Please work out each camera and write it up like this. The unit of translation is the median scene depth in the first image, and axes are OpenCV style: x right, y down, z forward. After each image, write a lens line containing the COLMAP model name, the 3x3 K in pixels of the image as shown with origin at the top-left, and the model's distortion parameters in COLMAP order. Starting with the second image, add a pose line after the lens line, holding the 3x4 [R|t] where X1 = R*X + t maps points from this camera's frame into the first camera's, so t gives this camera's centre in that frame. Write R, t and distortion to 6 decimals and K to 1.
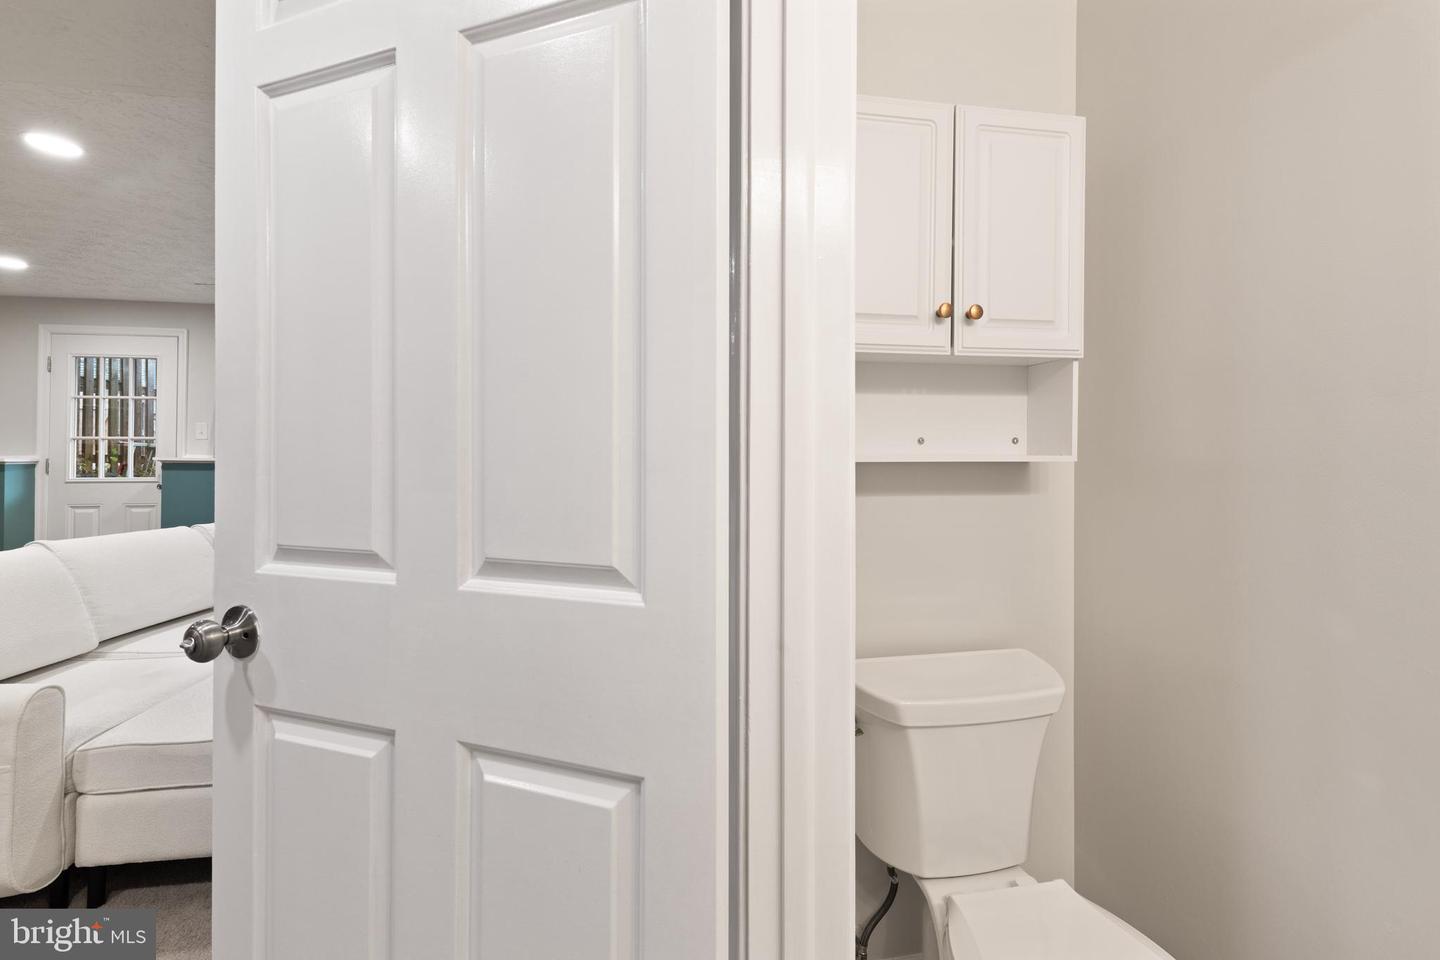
lens RADIAL K [[582.6, 0, 731.8], [0, 582.6, 447.7], [0, 0, 1]] dist [0.000418, -0.000068]
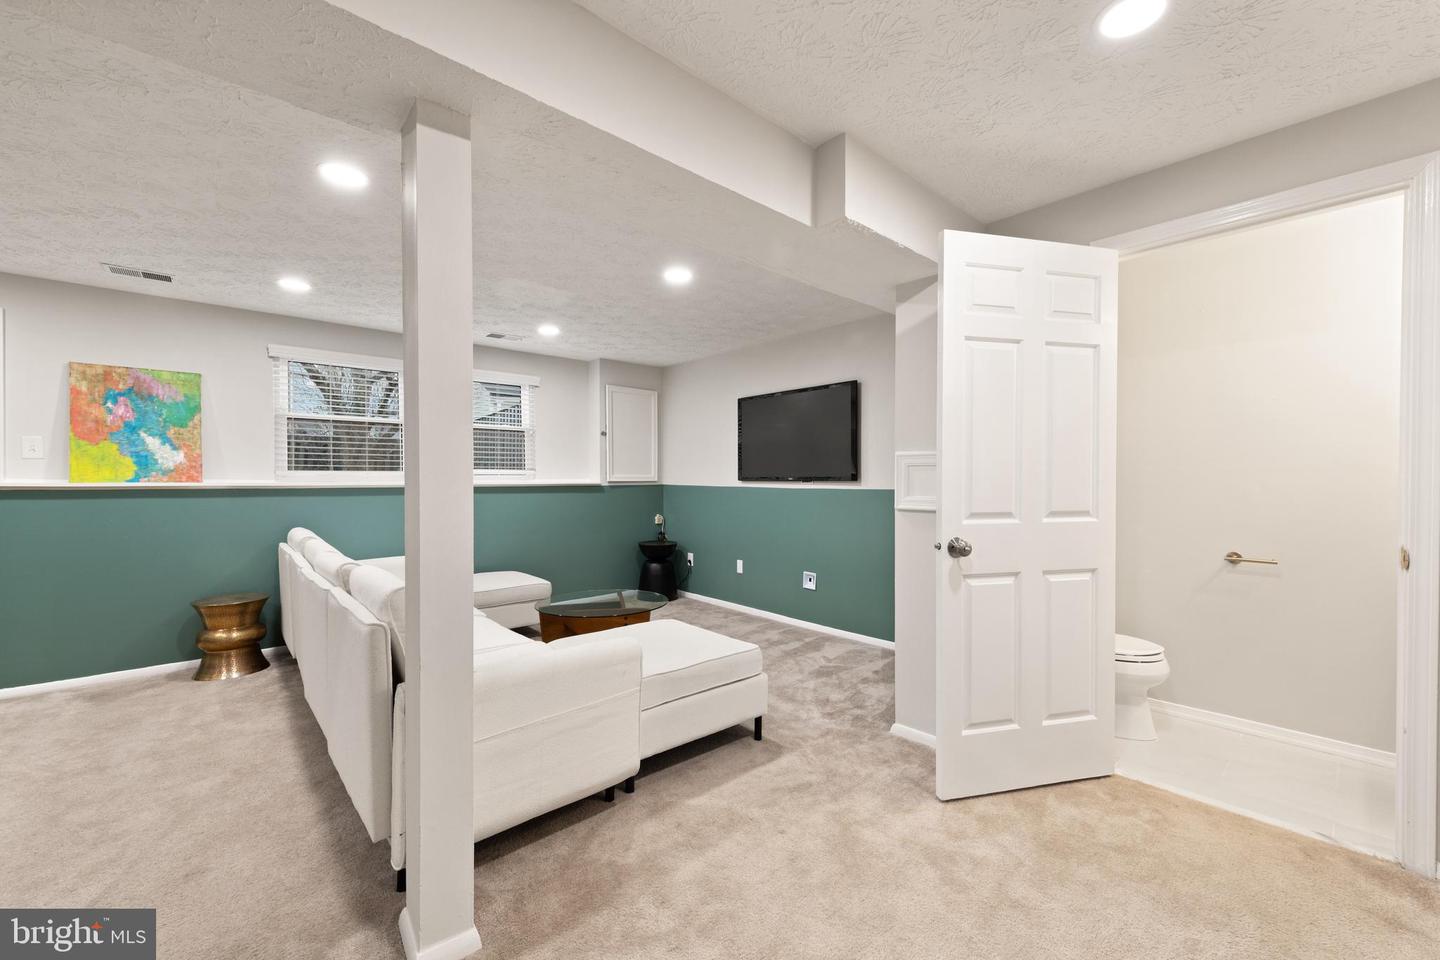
lens RADIAL K [[569.7, 0, 731.8], [0, 569.7, 479.9], [0, 0, 1]] dist [0.000436, -0.000774]
pose [[0.843251, 0.001937, 0.537517, -0.580880], [-0.007239, 0.999944, 0.007754, 0.001192], [-0.537472, -0.010430, 0.843217, -0.111059]]
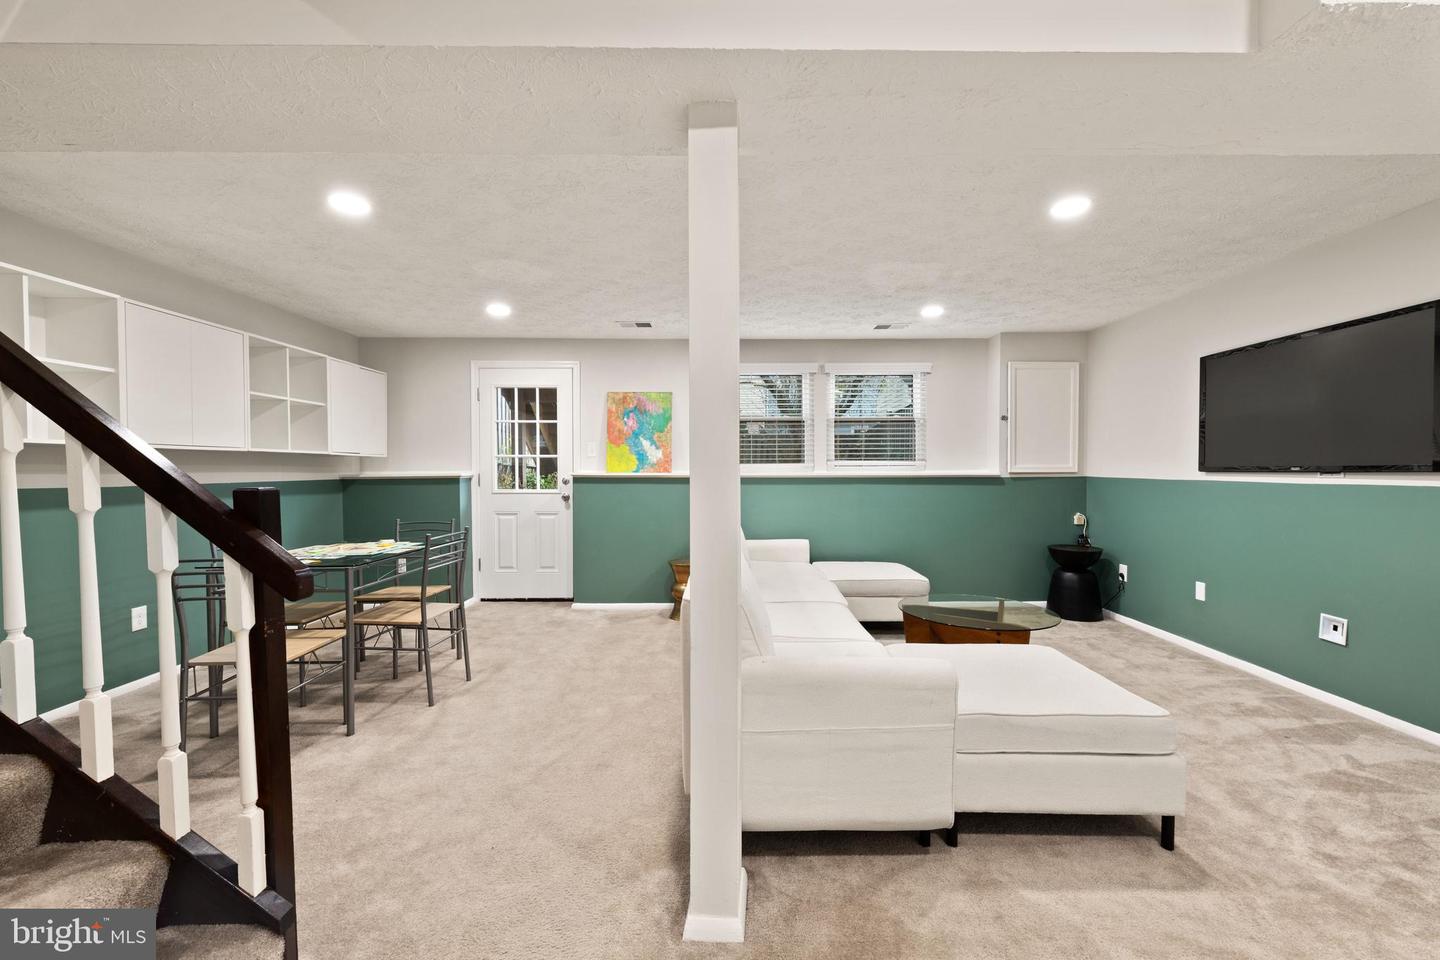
lens RADIAL K [[569.7, 0, 731.8], [0, 569.7, 479.9], [0, 0, 1]] dist [0.000436, -0.000774]
pose [[0.986066, 0.004292, -0.166301, -0.477951], [0.000080, 0.999655, 0.026277, 0.001373], [0.166356, -0.025925, 0.985725, -0.075374]]
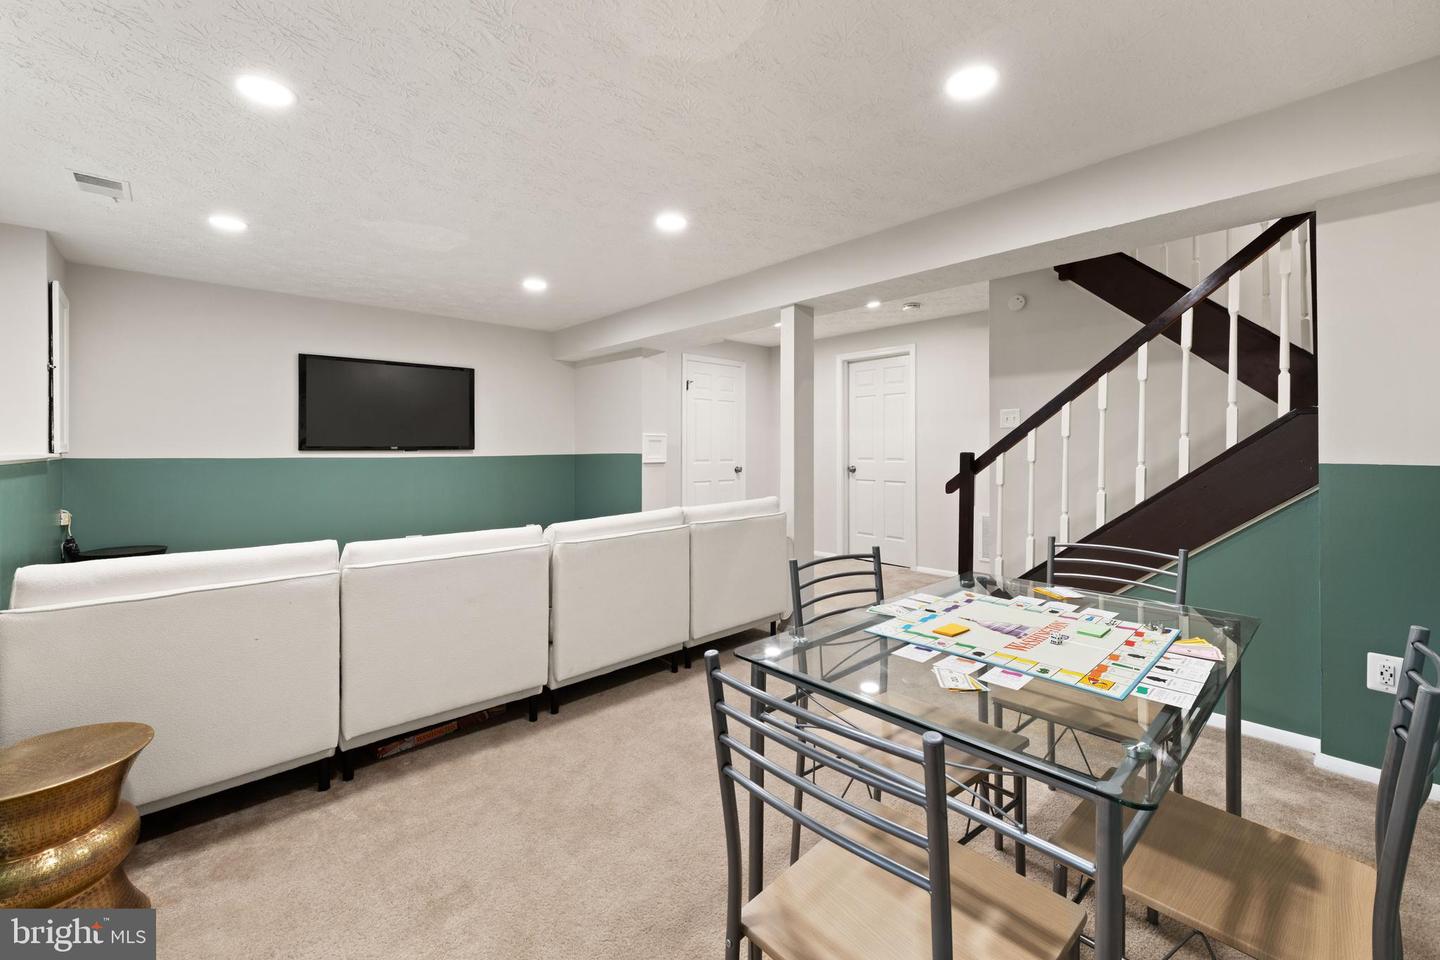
lens RADIAL K [[579.0, 0, 726.2], [0, 579.0, 454.5], [0, 0, 1]] dist [-0.000300, -0.000209]
pose [[-0.550350, -0.009753, 0.834877, -1.211956], [-0.002634, 0.999947, 0.009945, 0.006255], [-0.834930, 0.003274, -0.550347, 0.836867]]
